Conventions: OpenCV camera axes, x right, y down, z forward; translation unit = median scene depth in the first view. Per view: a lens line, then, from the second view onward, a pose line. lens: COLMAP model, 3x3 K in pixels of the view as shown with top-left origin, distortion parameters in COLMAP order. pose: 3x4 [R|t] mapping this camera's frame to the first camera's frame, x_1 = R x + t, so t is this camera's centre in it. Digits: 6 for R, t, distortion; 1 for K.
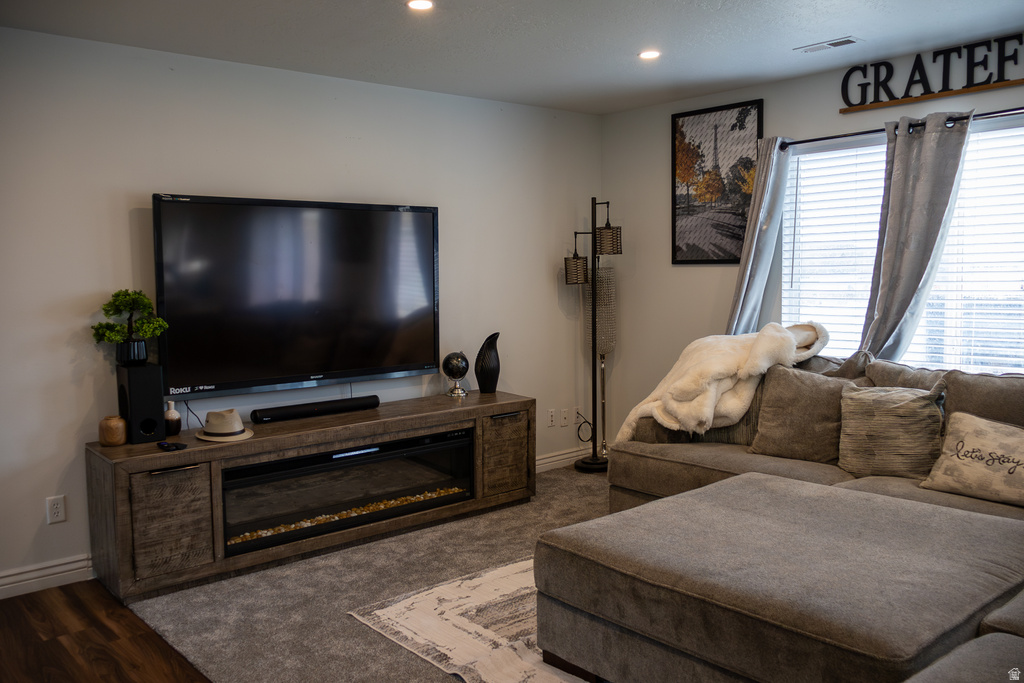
lens RADIAL K [[845.9, 0, 505.1], [0, 845.9, 337.6], [0, 0, 1]] dist [-0.005382, 0.002620]
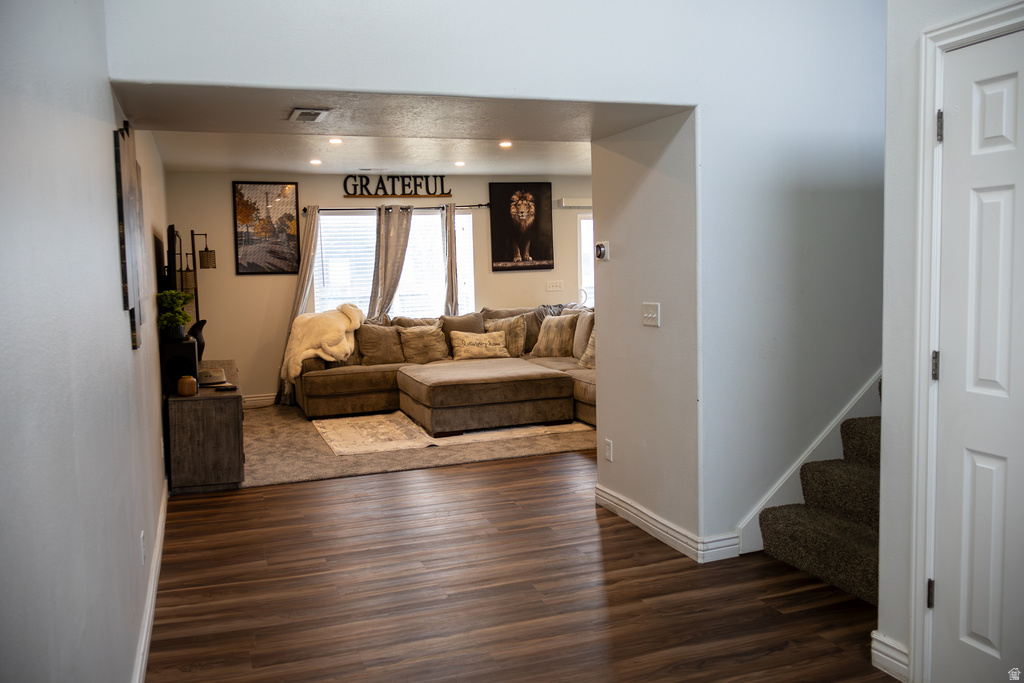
lens RADIAL K [[845.9, 0, 505.1], [0, 845.9, 337.6], [0, 0, 1]] dist [-0.005382, 0.002620]
pose [[0.358766, -0.073008, 0.930568, -1.362961], [0.092835, 0.994785, 0.042255, 0.012526], [-0.928799, 0.071229, 0.363673, -0.045712]]
